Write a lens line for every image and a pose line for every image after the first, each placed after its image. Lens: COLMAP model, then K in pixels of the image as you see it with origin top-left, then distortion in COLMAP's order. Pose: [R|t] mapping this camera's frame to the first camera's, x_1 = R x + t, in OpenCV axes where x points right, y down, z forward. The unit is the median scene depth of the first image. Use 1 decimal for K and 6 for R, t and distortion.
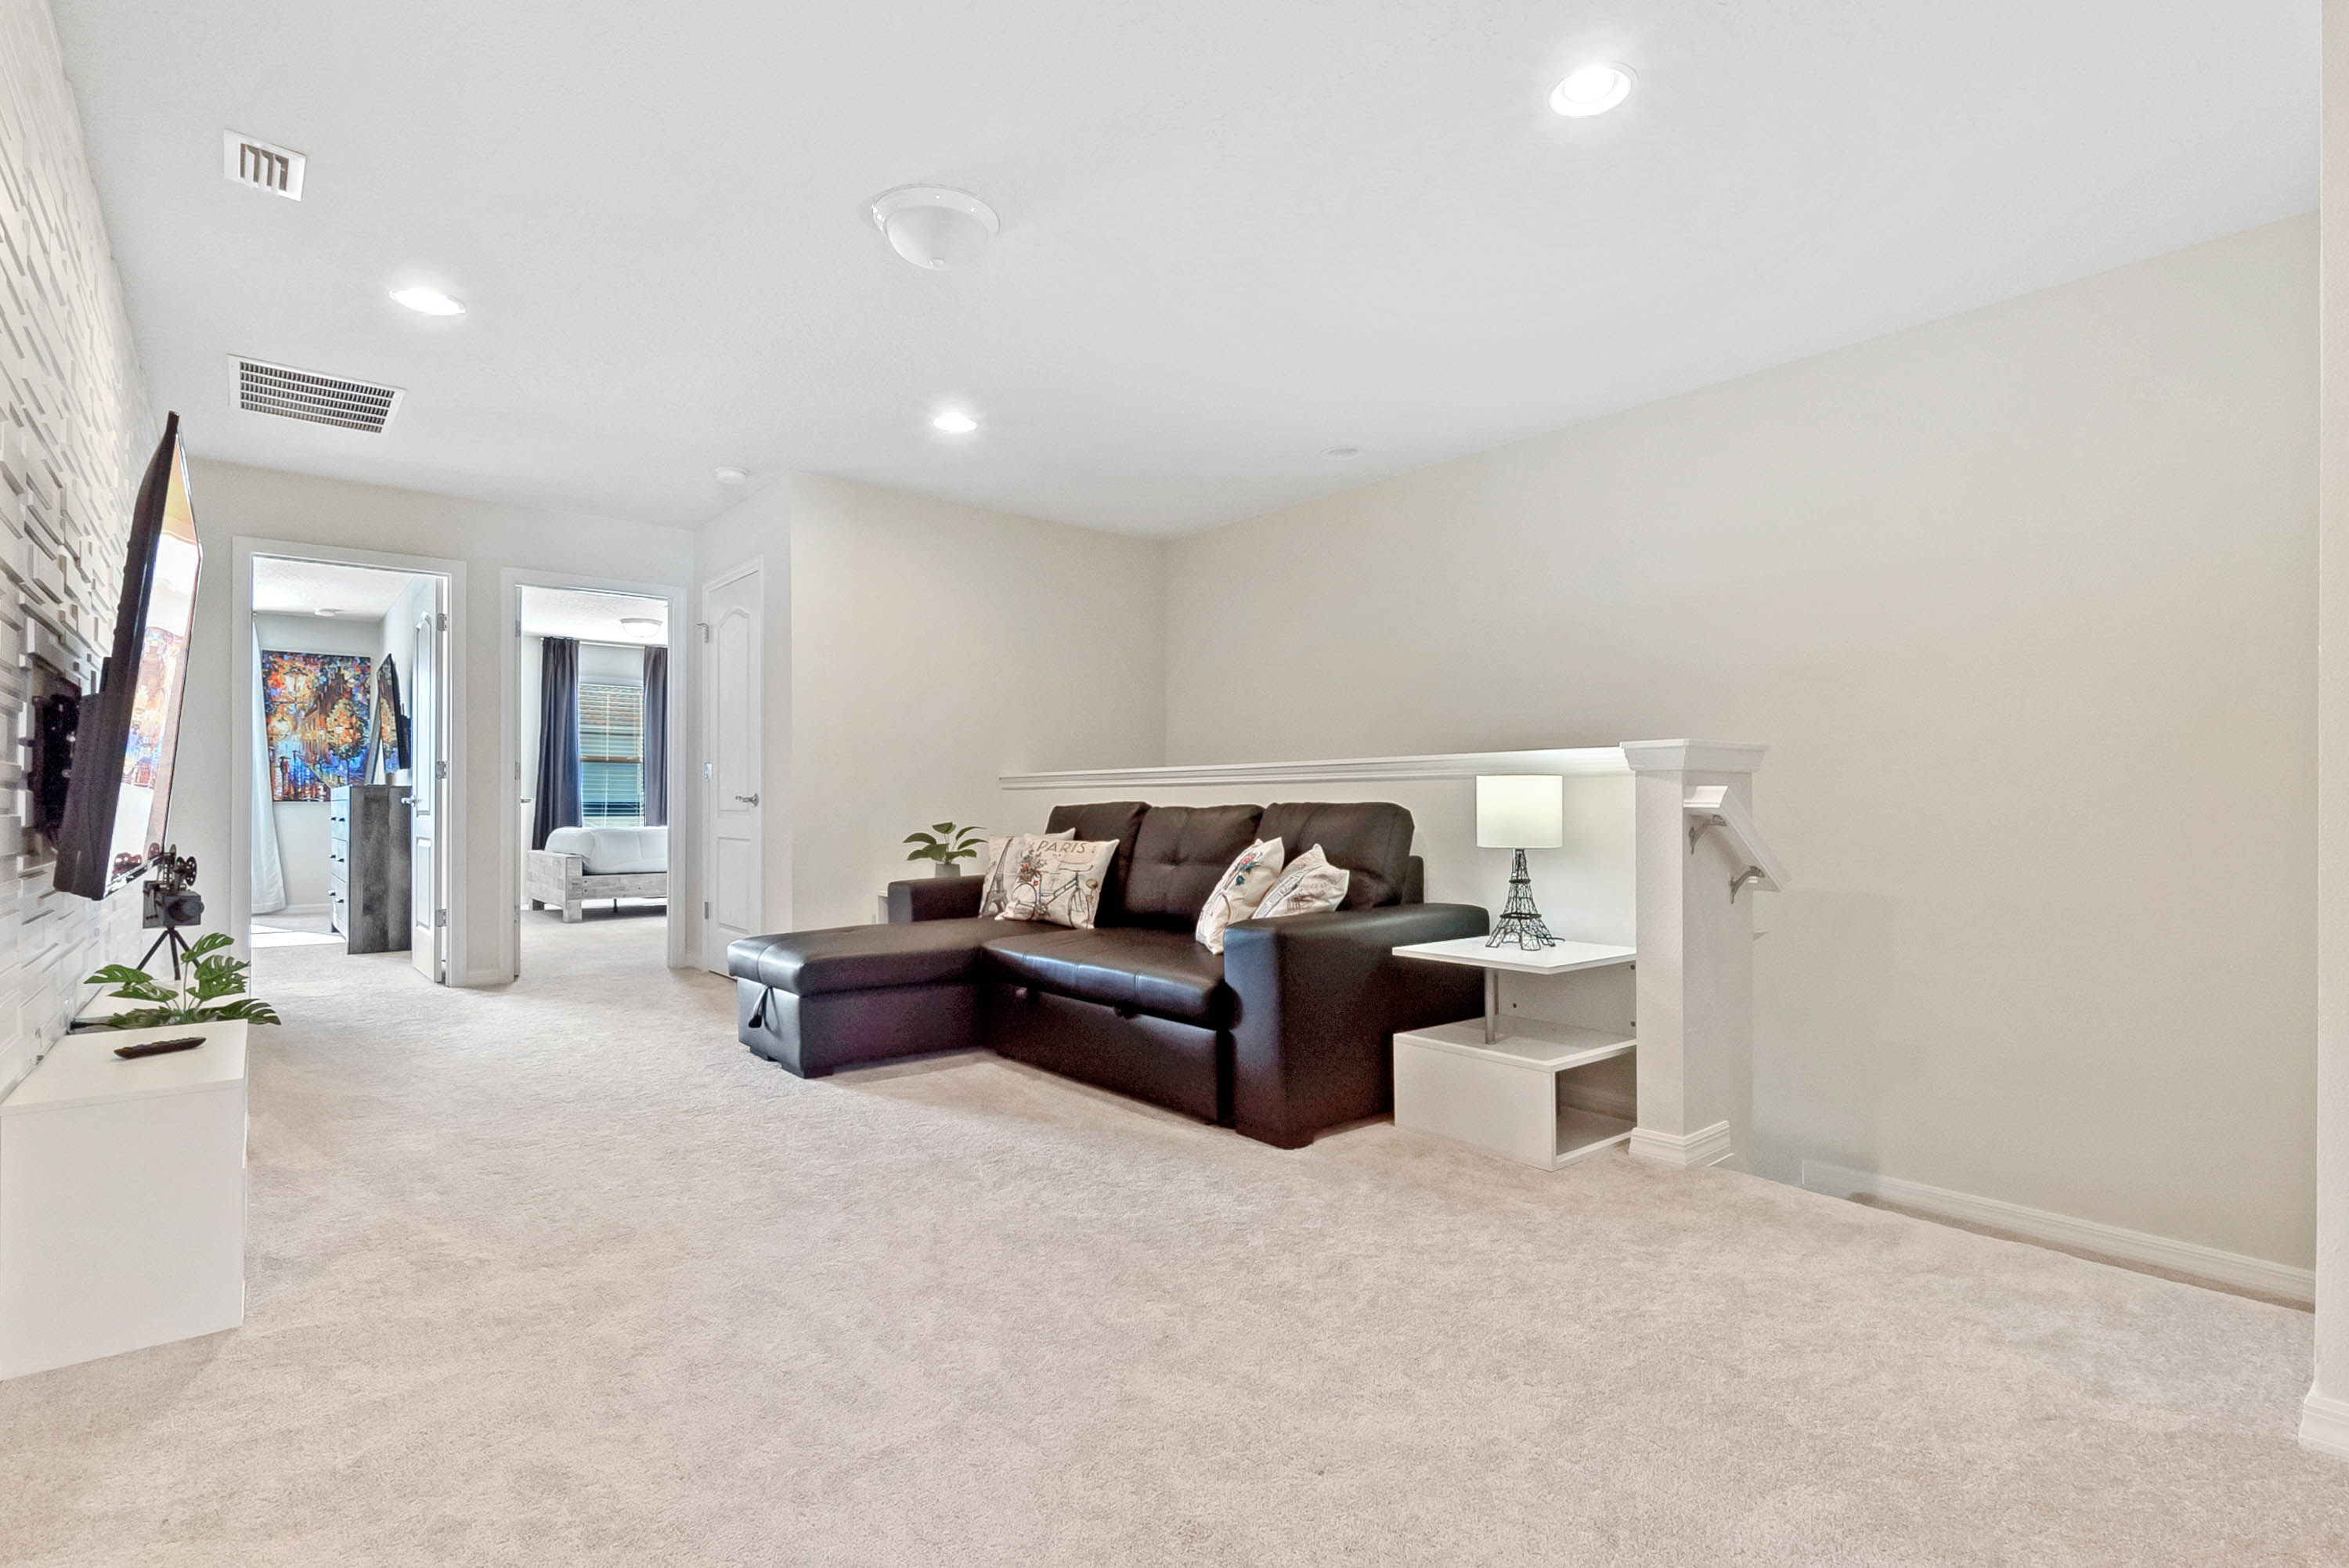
lens RADIAL K [[1123.2, 0, 1177.4], [0, 1123.2, 796.0], [0, 0, 1]] dist [-0.003563, -0.001330]
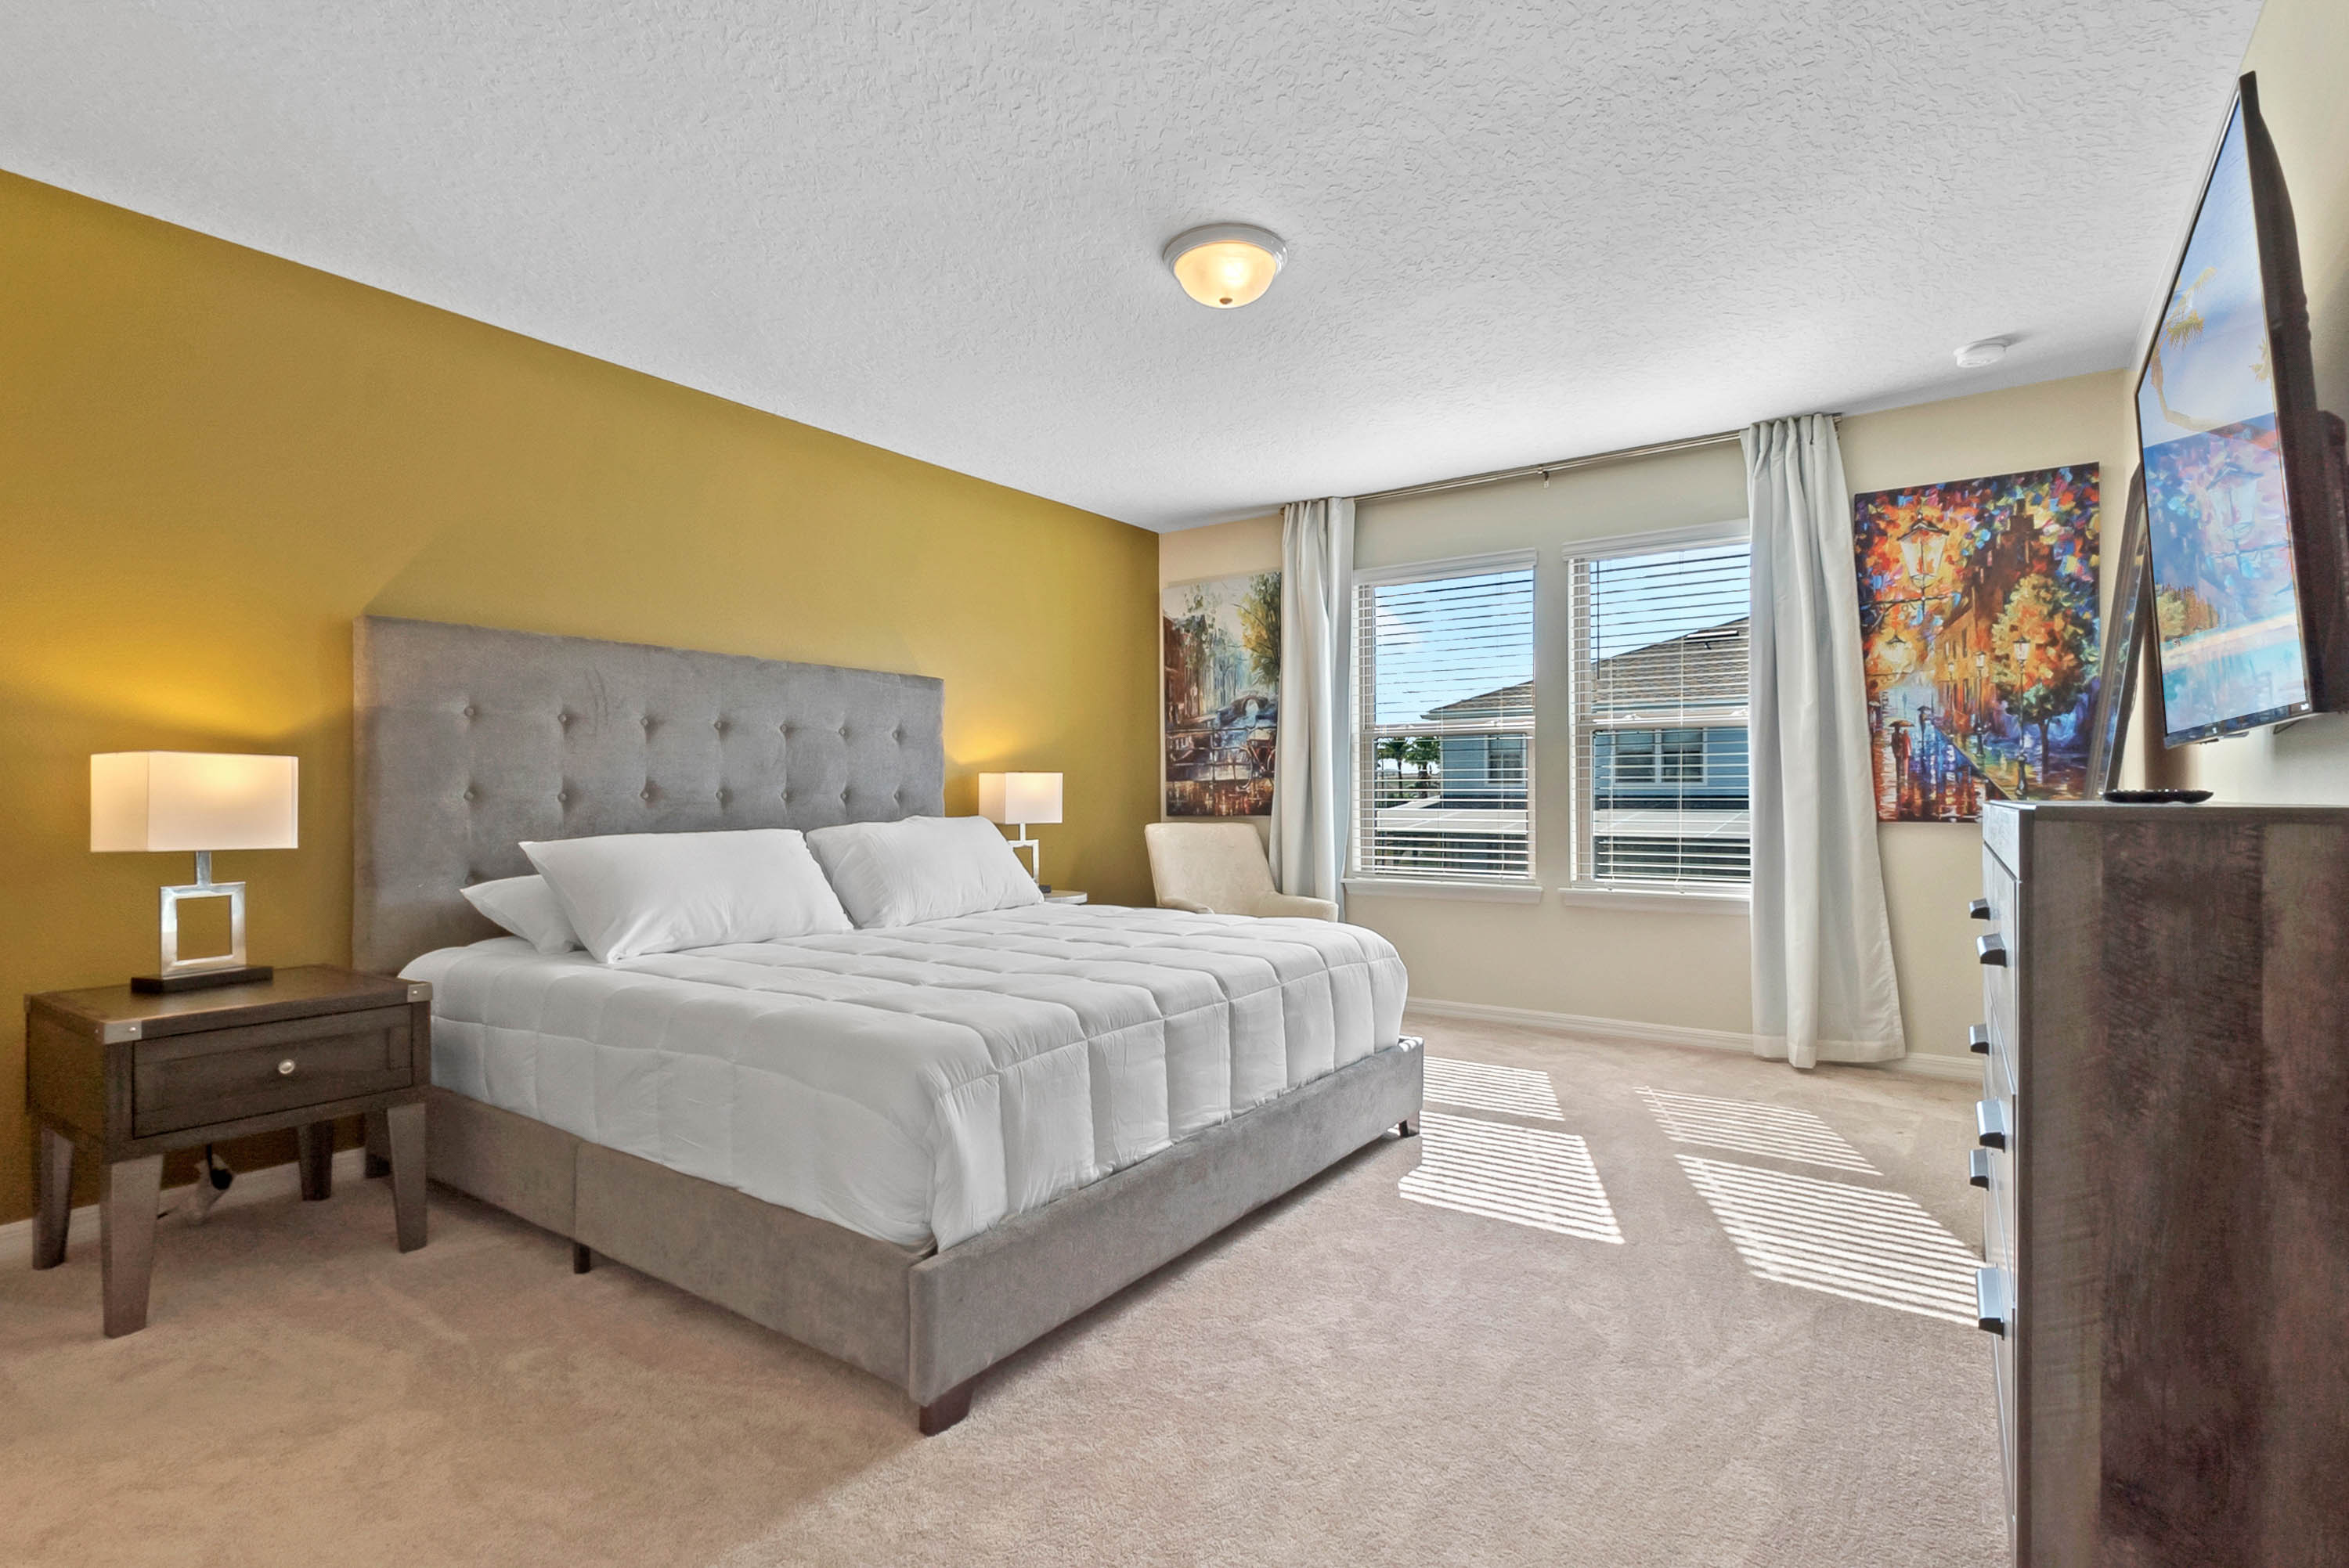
lens RADIAL K [[1123.2, 0, 1177.4], [0, 1123.2, 796.0], [0, 0, 1]] dist [-0.003563, -0.001330]
pose [[0.263866, 0.000847, -0.964559, -0.925081], [0.010889, 0.999933, 0.003856, -0.021891], [0.964498, -0.011520, 0.263839, 1.264589]]
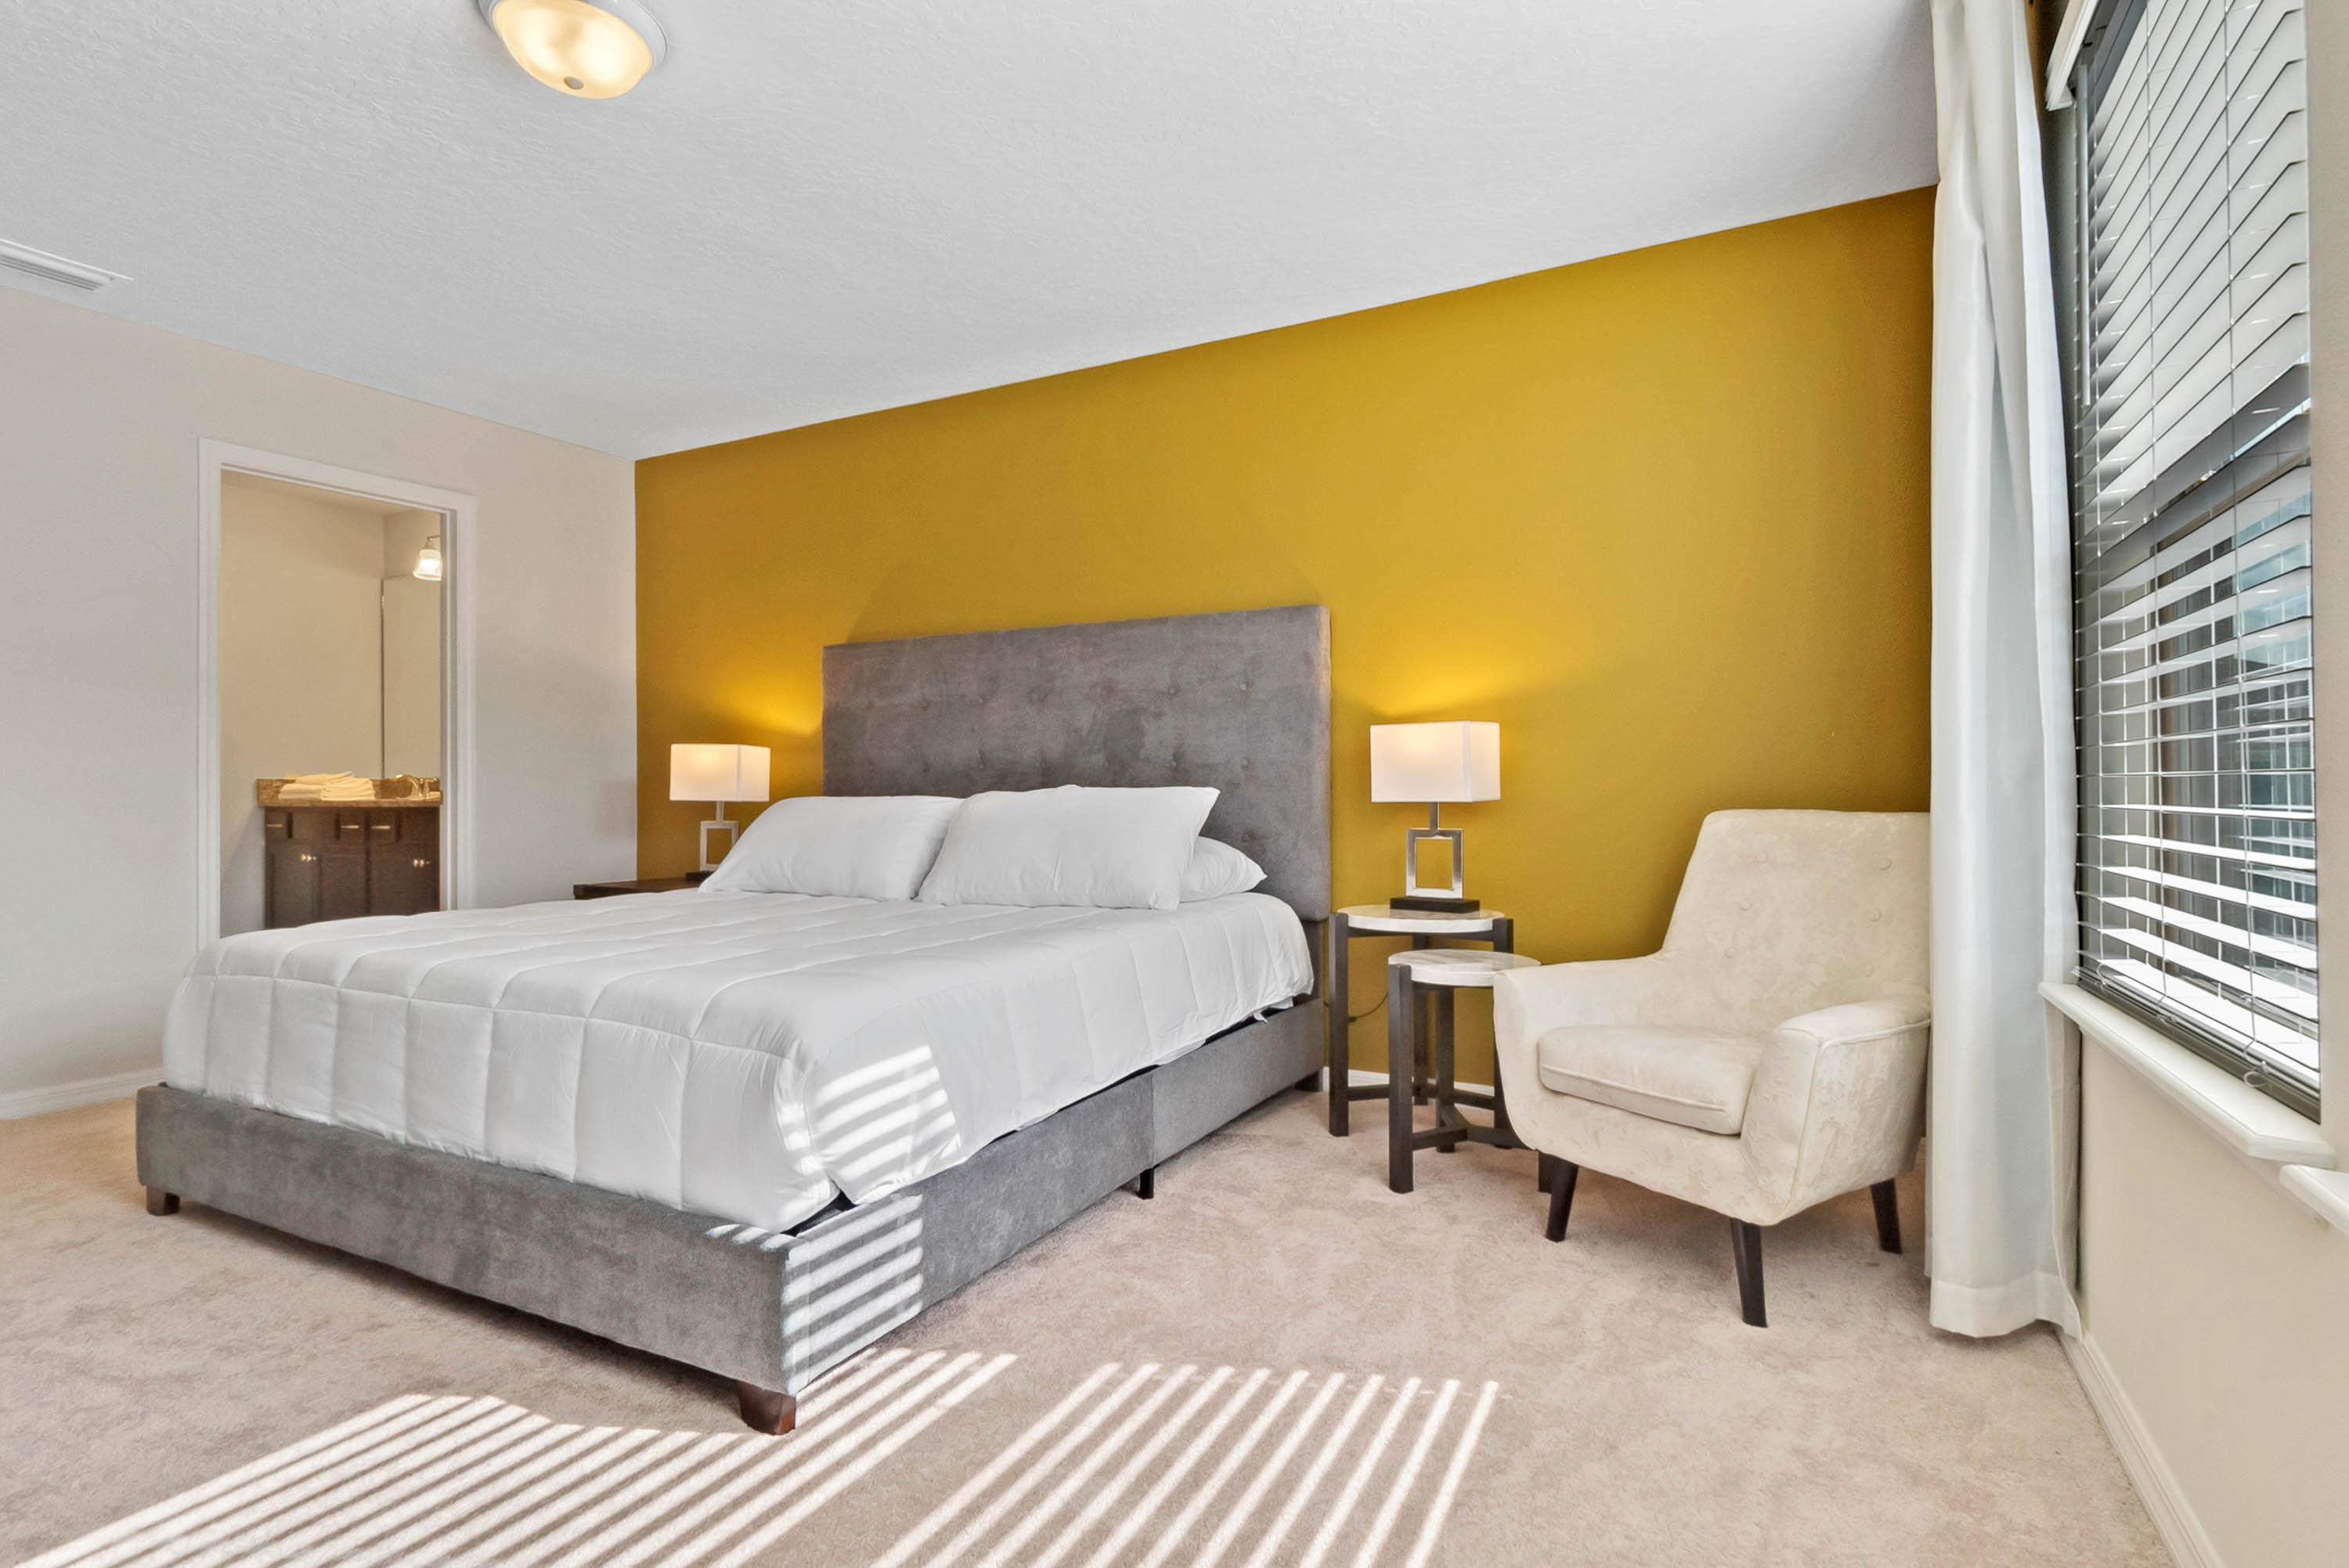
lens RADIAL K [[1123.2, 0, 1177.4], [0, 1123.2, 796.0], [0, 0, 1]] dist [-0.003563, -0.001330]
pose [[-0.921228, 0.006652, -0.388967, -2.207700], [0.011012, 0.999899, -0.008979, 0.039348], [0.388868, -0.012555, -0.921208, 2.679759]]
